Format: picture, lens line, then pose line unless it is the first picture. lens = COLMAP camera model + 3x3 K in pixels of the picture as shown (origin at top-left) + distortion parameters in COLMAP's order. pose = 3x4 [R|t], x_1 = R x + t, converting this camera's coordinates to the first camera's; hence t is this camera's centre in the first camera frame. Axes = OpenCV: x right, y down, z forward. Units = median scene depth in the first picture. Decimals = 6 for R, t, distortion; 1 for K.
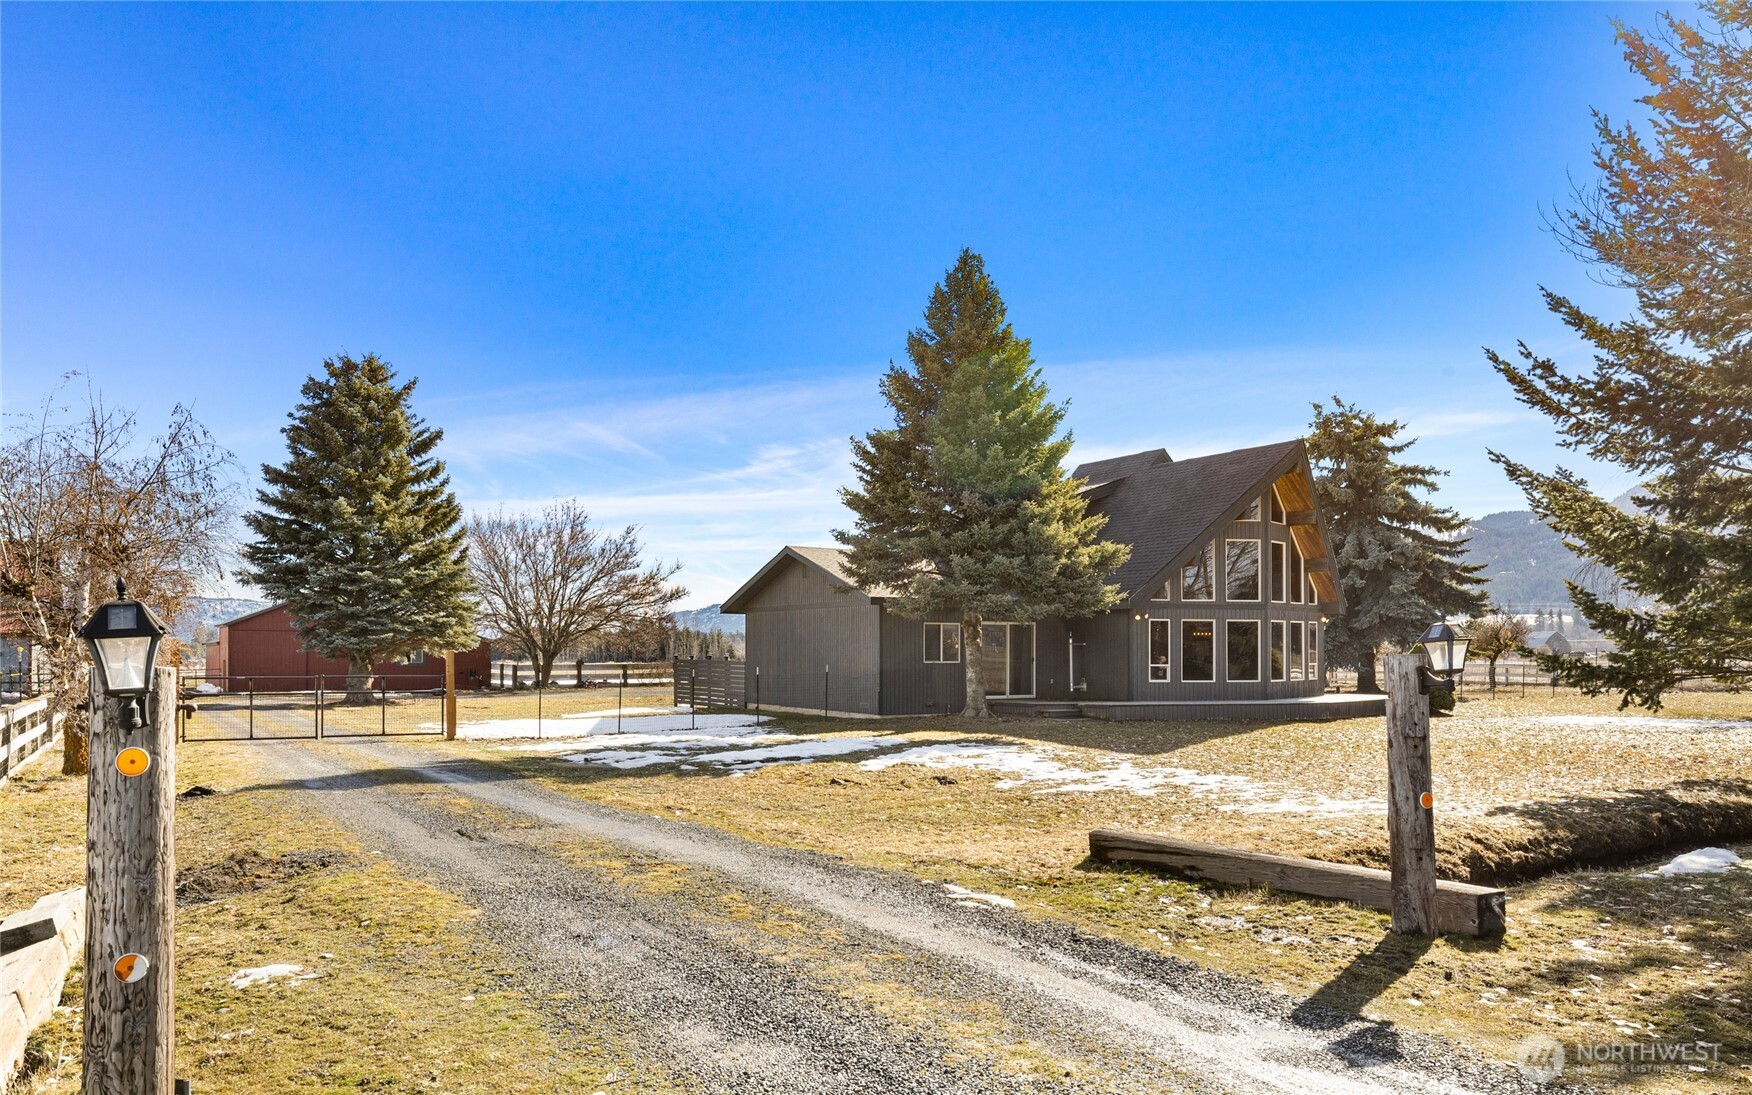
lens RADIAL K [[1094.5, 0, 881.5], [0, 1094.5, 560.1], [0, 0, 1]] dist [-0.017803, -0.004039]
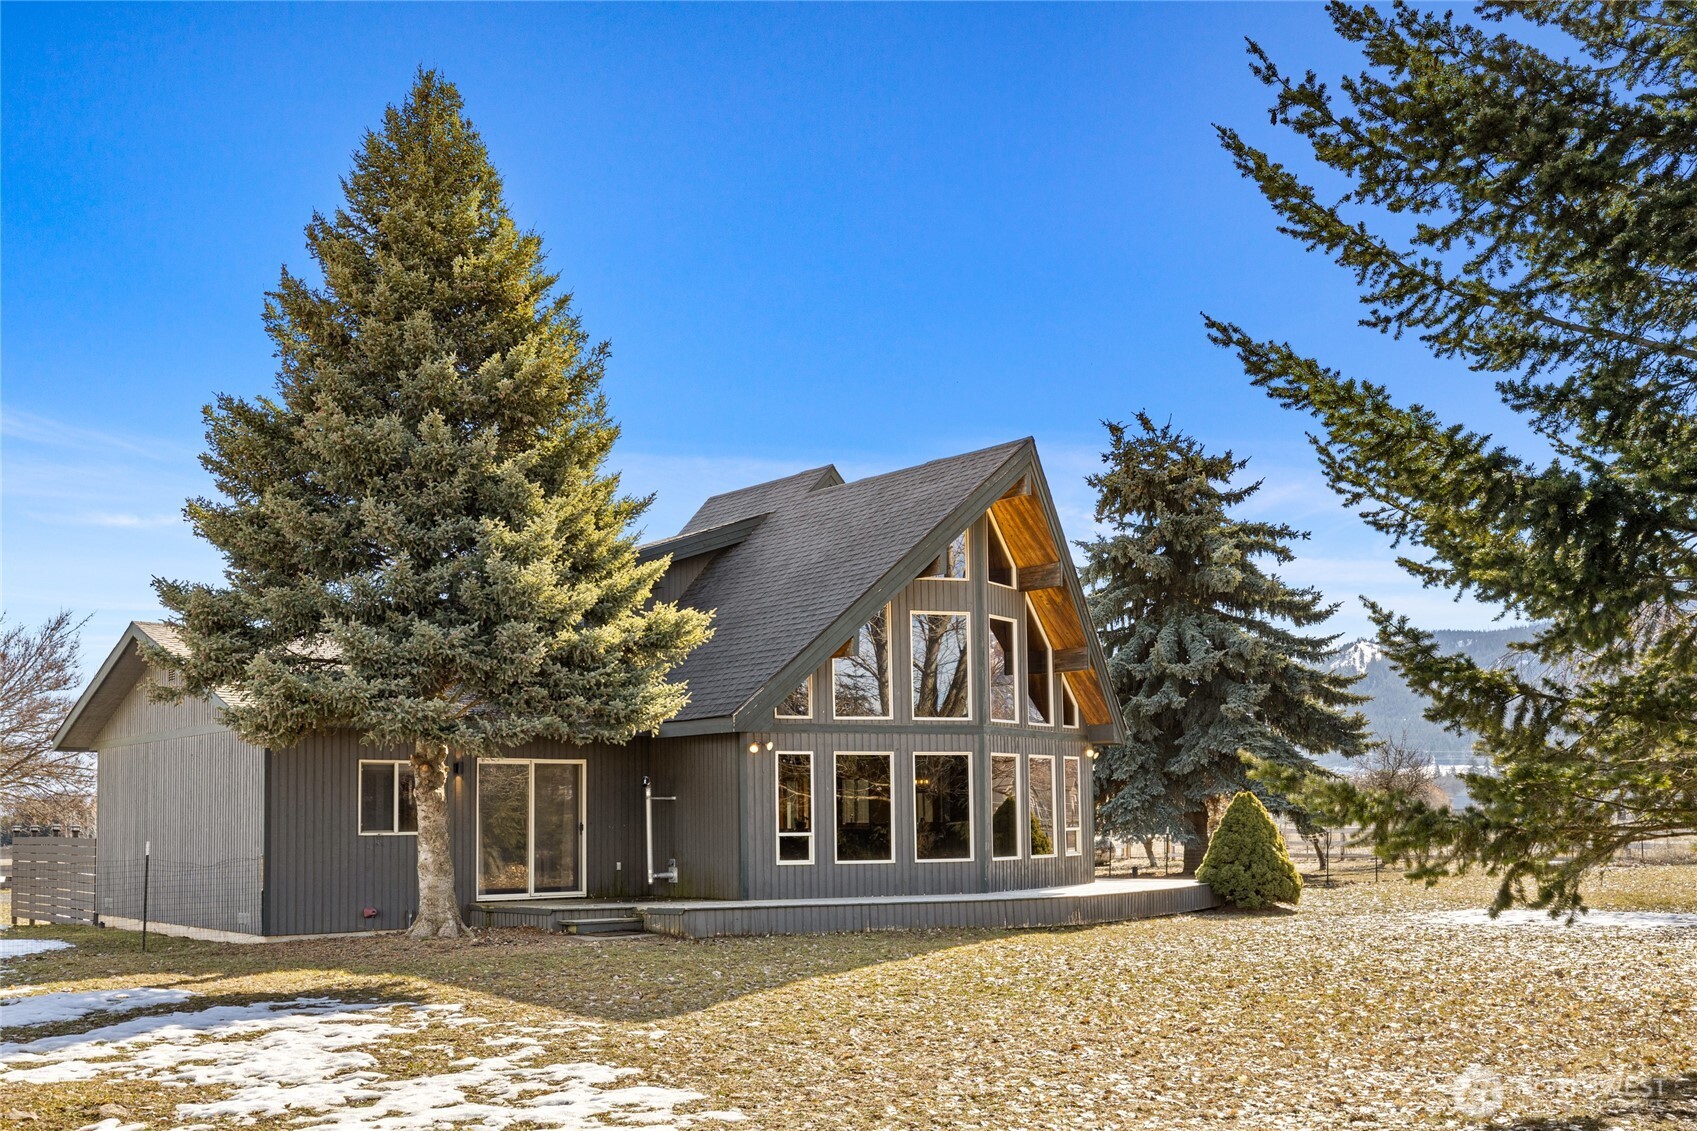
lens RADIAL K [[1577.9, 0, 848.6], [0, 1577.9, 563.5], [0, 0, 1]] dist [-0.017687, 0.000000]
pose [[0.985420, 0.014070, 0.169555, 0.147848], [-0.000524, 0.996821, -0.079677, 0.022971], [-0.170137, 0.078426, 0.982295, 0.195502]]
